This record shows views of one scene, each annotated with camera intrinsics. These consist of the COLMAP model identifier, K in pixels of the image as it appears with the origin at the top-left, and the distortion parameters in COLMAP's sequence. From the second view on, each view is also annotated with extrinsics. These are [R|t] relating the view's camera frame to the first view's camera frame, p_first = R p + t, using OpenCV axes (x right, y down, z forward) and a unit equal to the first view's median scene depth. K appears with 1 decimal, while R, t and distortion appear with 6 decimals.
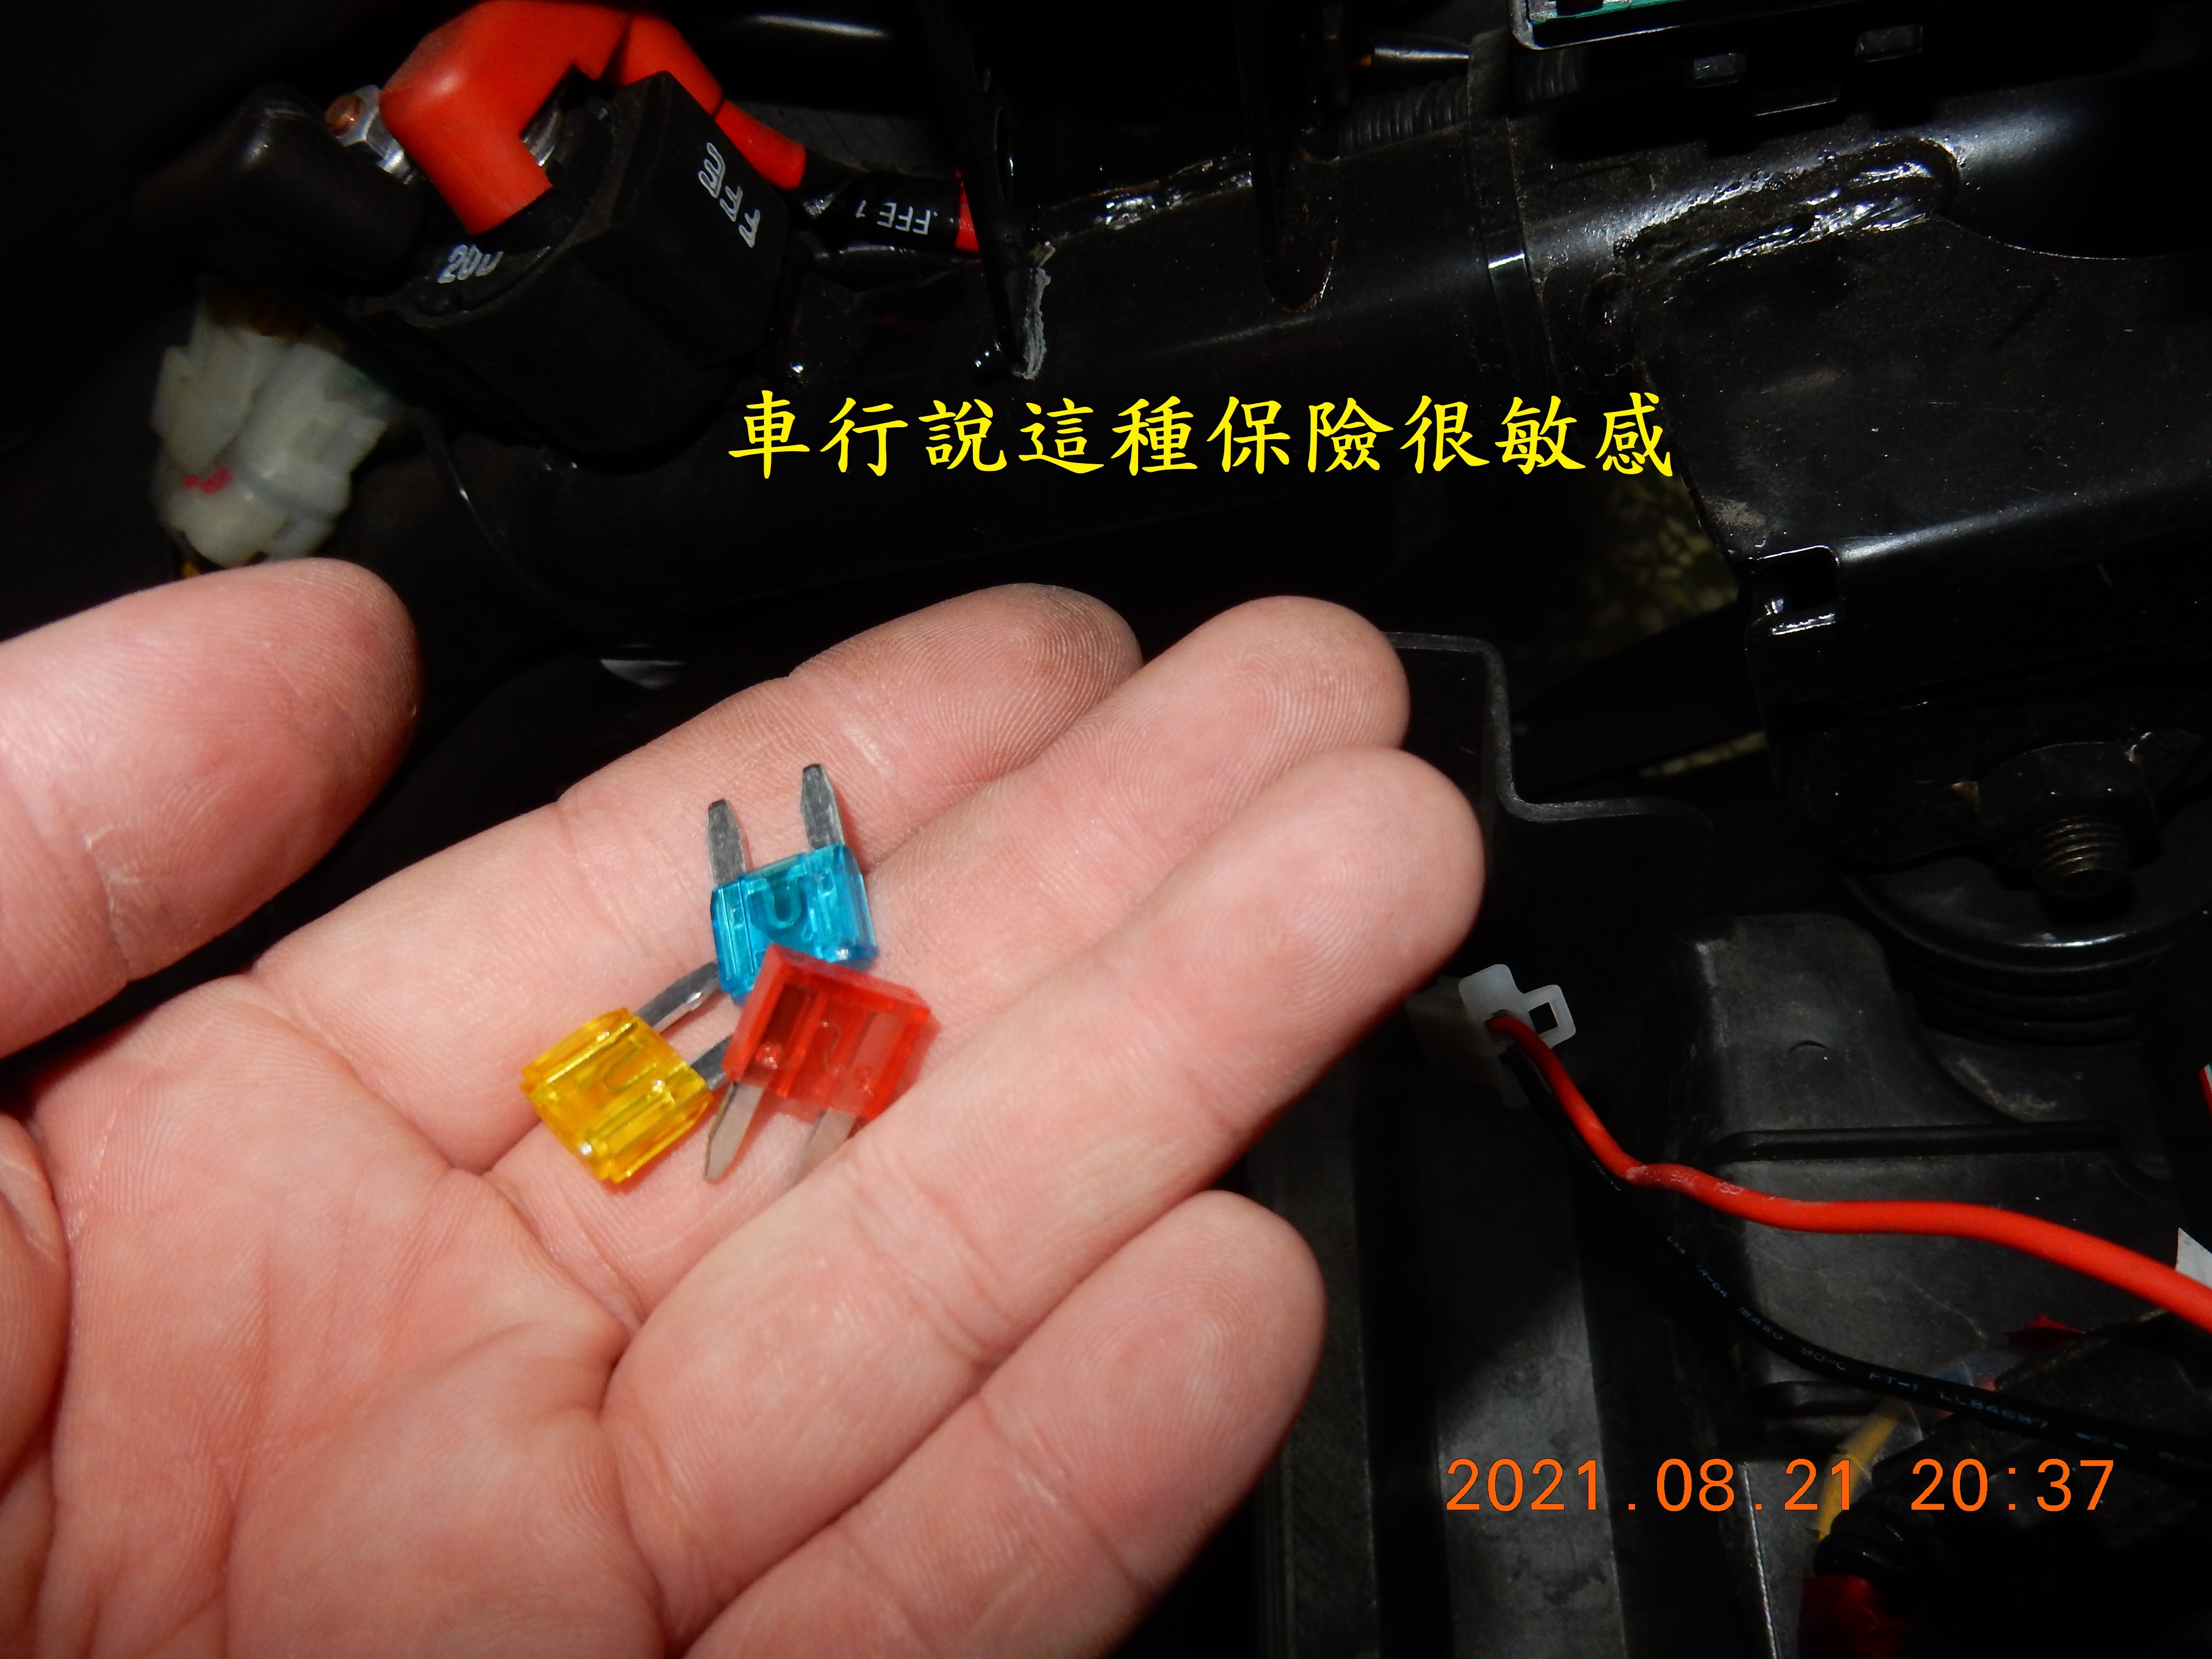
lens RADIAL K [[1656.2, 0, 1062.5], [0, 1656.2, 887.3], [0, 0, 1]] dist [0.010174, -0.013675]
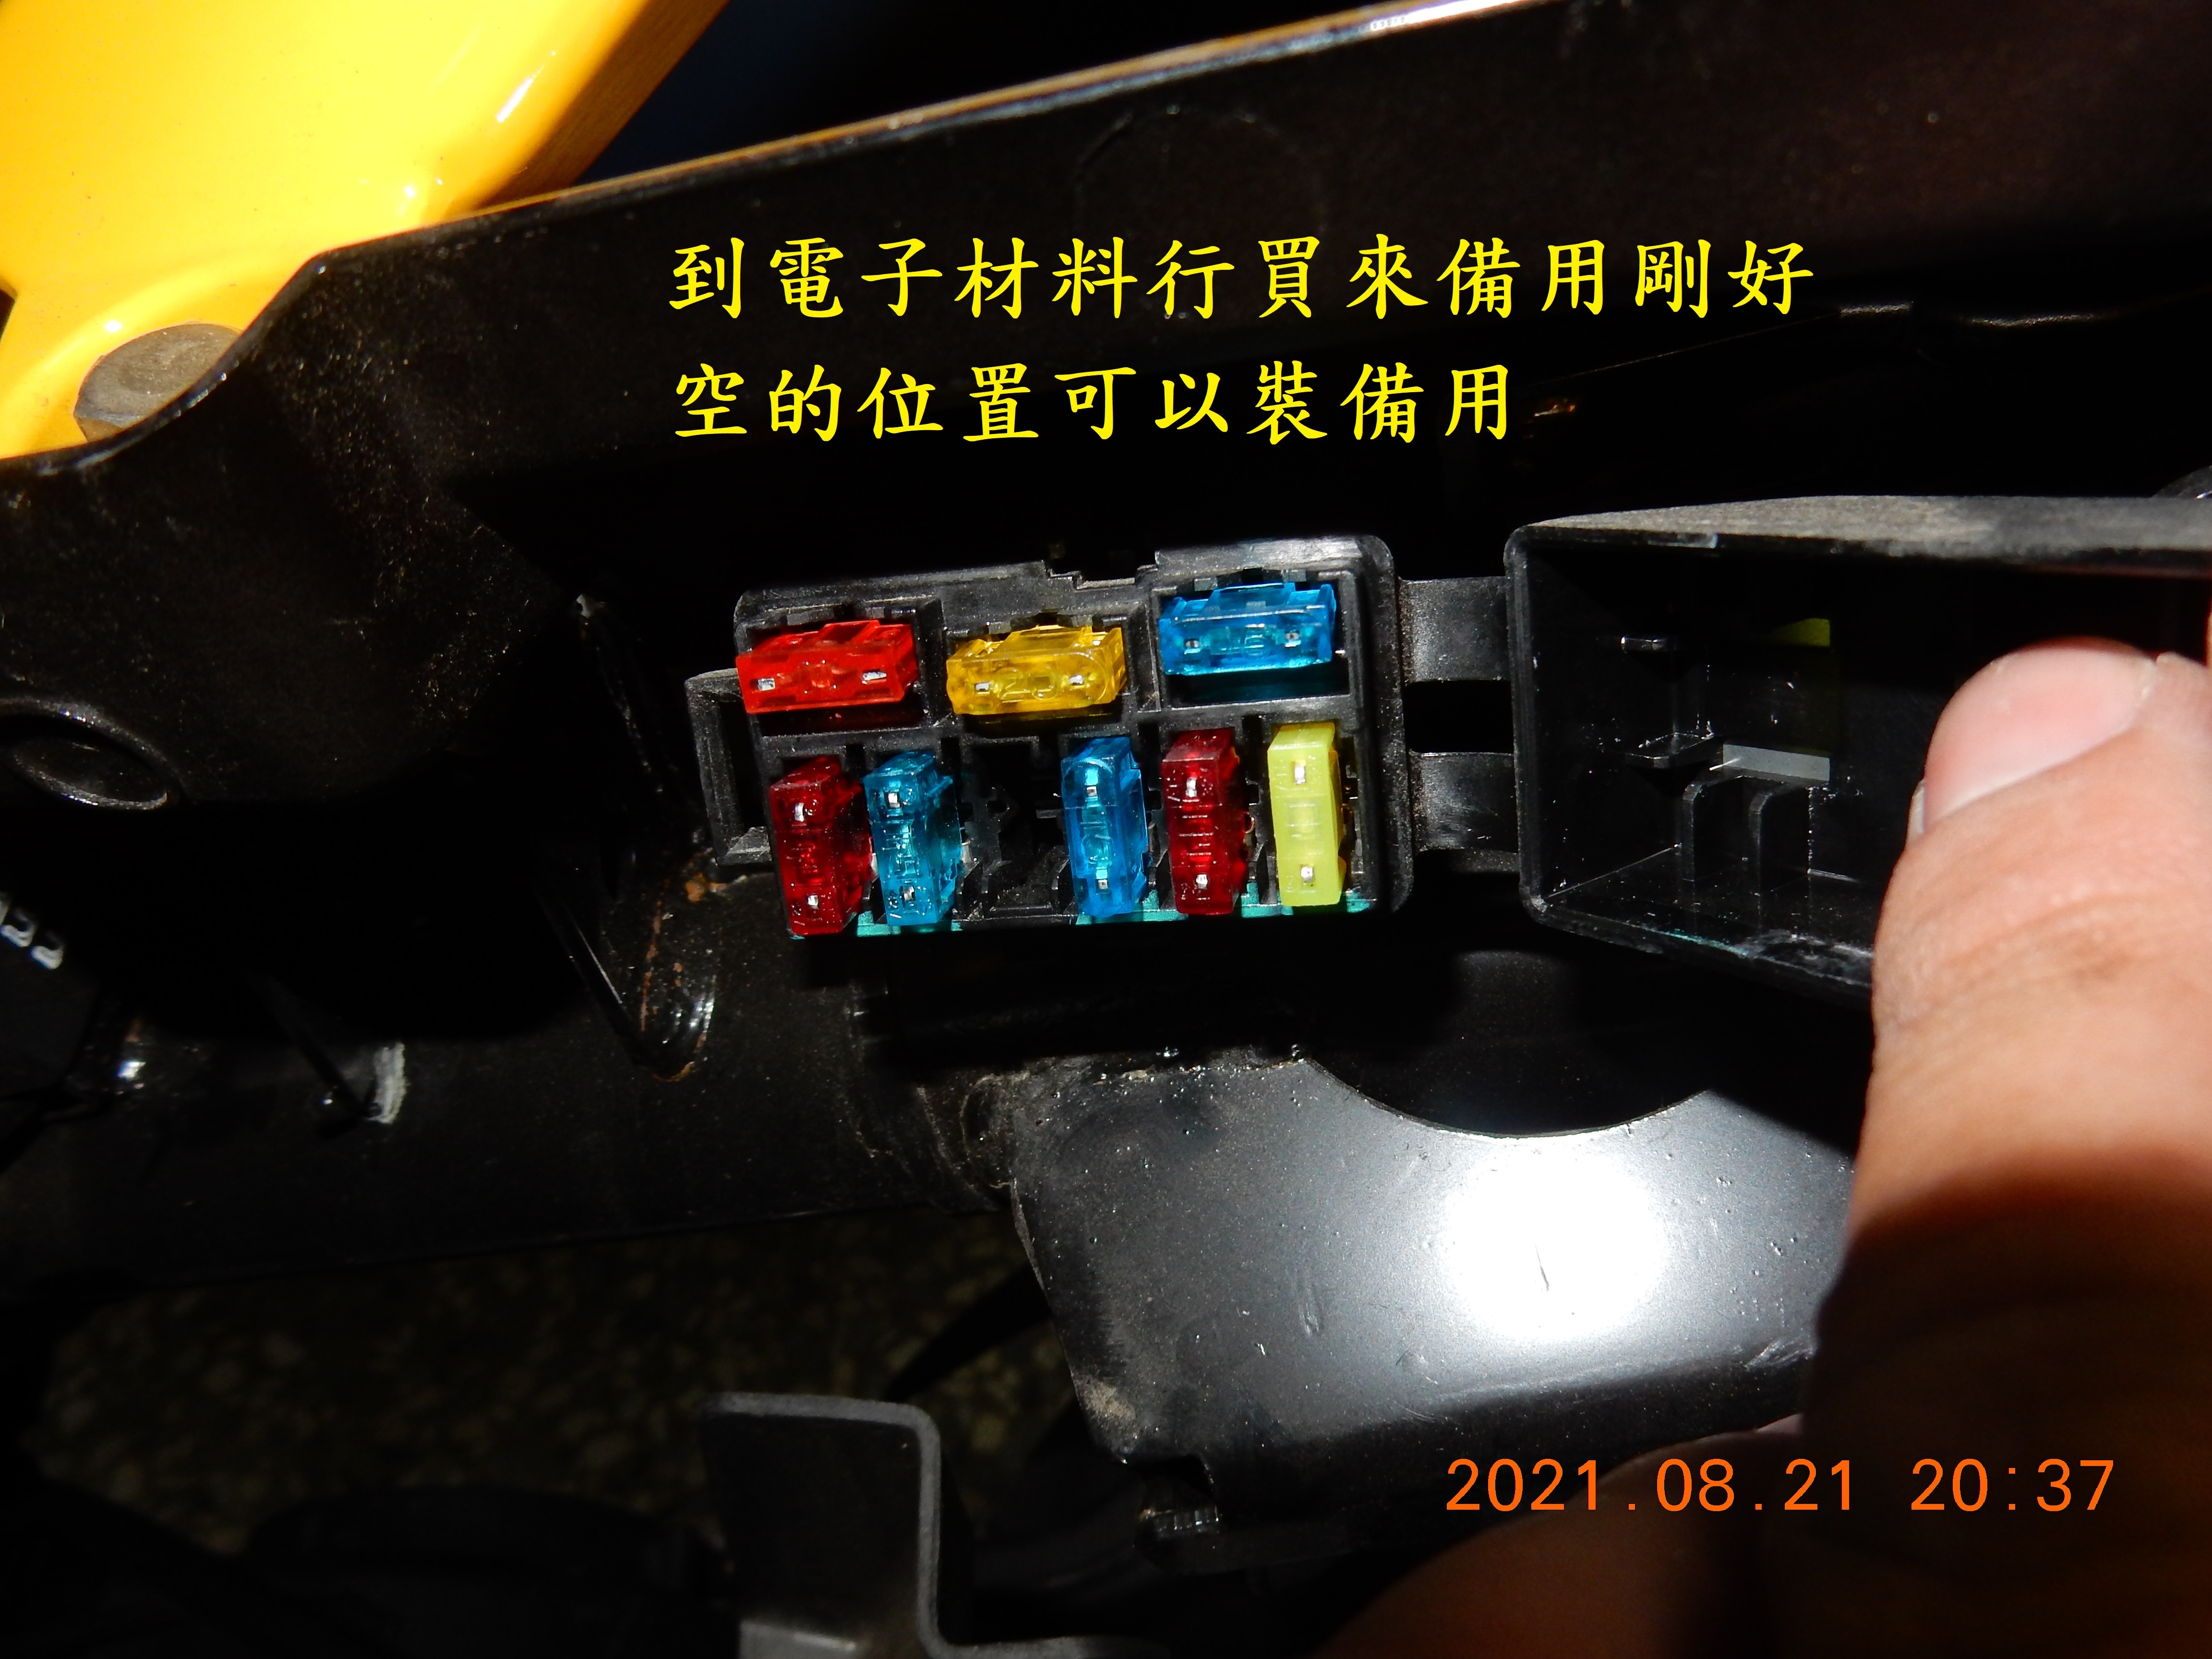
lens RADIAL K [[1656.2, 0, 1103.6], [0, 1656.2, 852.2], [0, 0, 1]] dist [0.010174, -0.013675]
pose [[0.987477, -0.006896, 0.157609, 0.226295], [0.035102, 0.983605, -0.176888, -0.296959], [-0.153806, 0.180205, 0.971530, 0.087878]]
